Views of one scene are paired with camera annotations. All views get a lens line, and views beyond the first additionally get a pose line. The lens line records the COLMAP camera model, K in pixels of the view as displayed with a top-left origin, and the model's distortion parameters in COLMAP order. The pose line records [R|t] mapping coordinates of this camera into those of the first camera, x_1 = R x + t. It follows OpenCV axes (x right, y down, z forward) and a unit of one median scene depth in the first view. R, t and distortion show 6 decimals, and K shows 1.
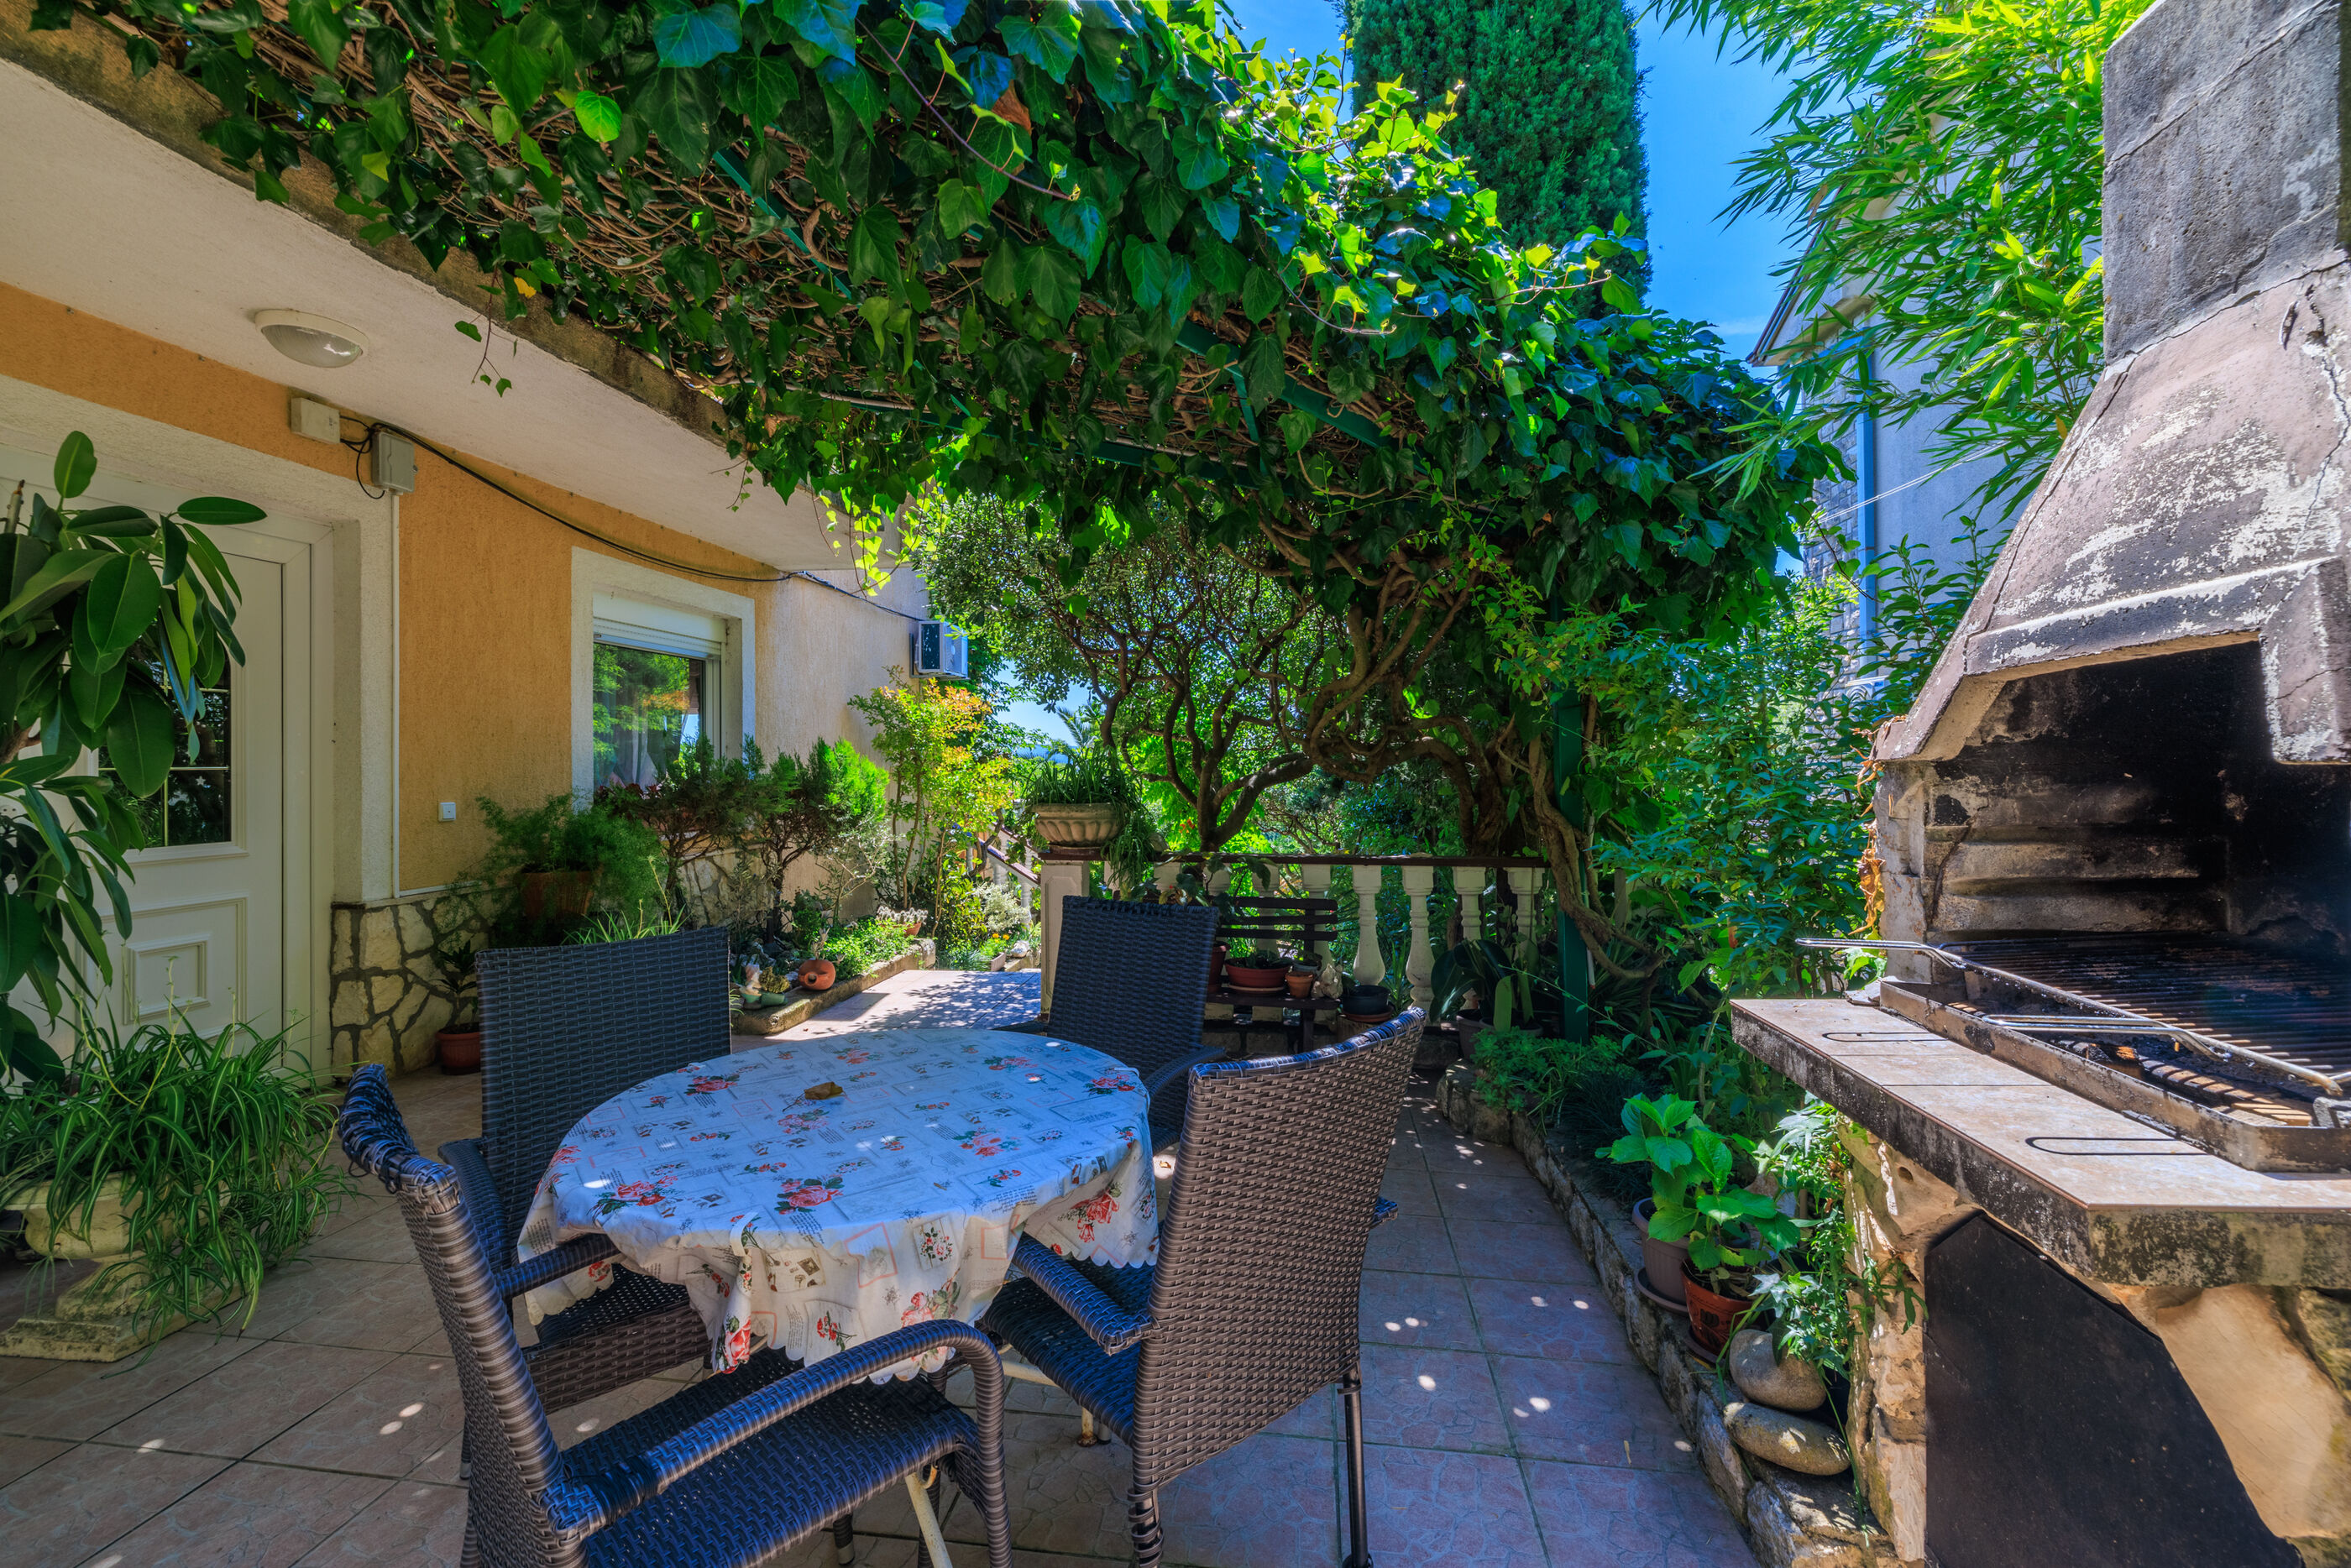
lens RADIAL K [[991.0, 0, 1181.2], [0, 991.0, 737.8], [0, 0, 1]] dist [-0.000264, 0.000326]
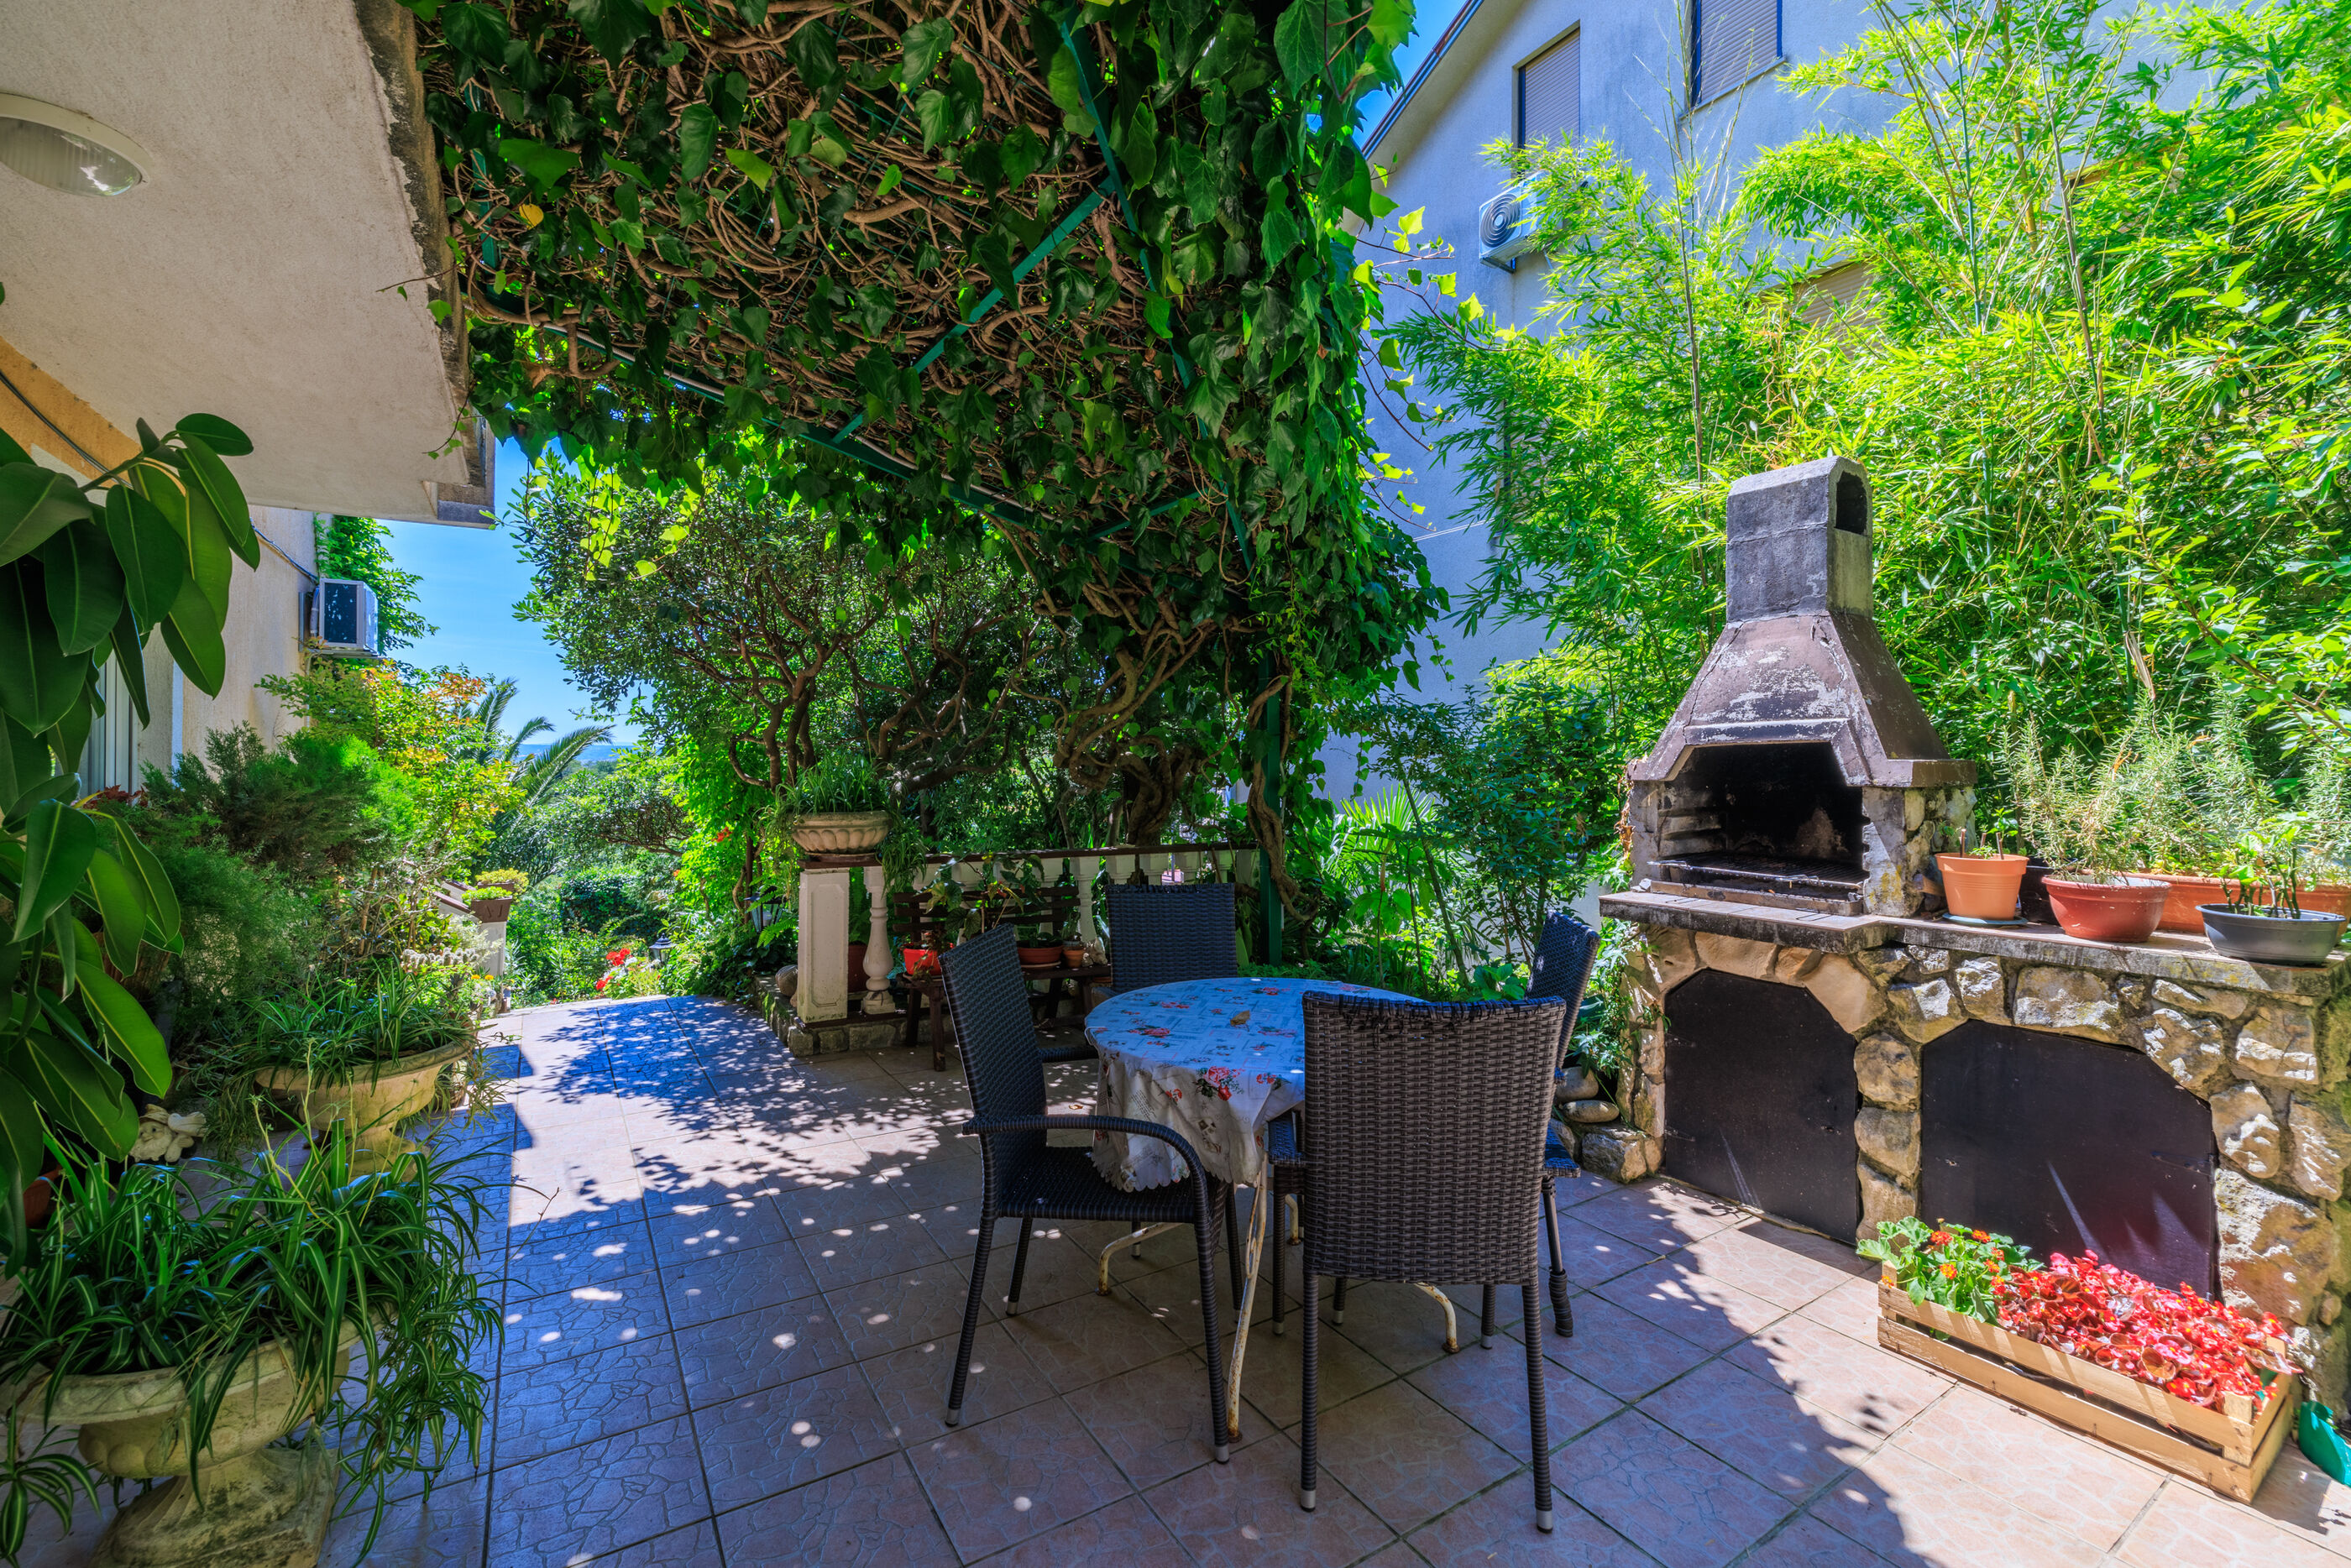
lens RADIAL K [[991.0, 0, 1181.2], [0, 991.0, 737.8], [0, 0, 1]] dist [-0.000264, 0.000326]
pose [[0.763877, 0.023179, 0.644946, -1.797940], [-0.023718, 0.999688, -0.007837, -0.036202], [-0.644926, -0.009311, 0.764188, -0.015890]]
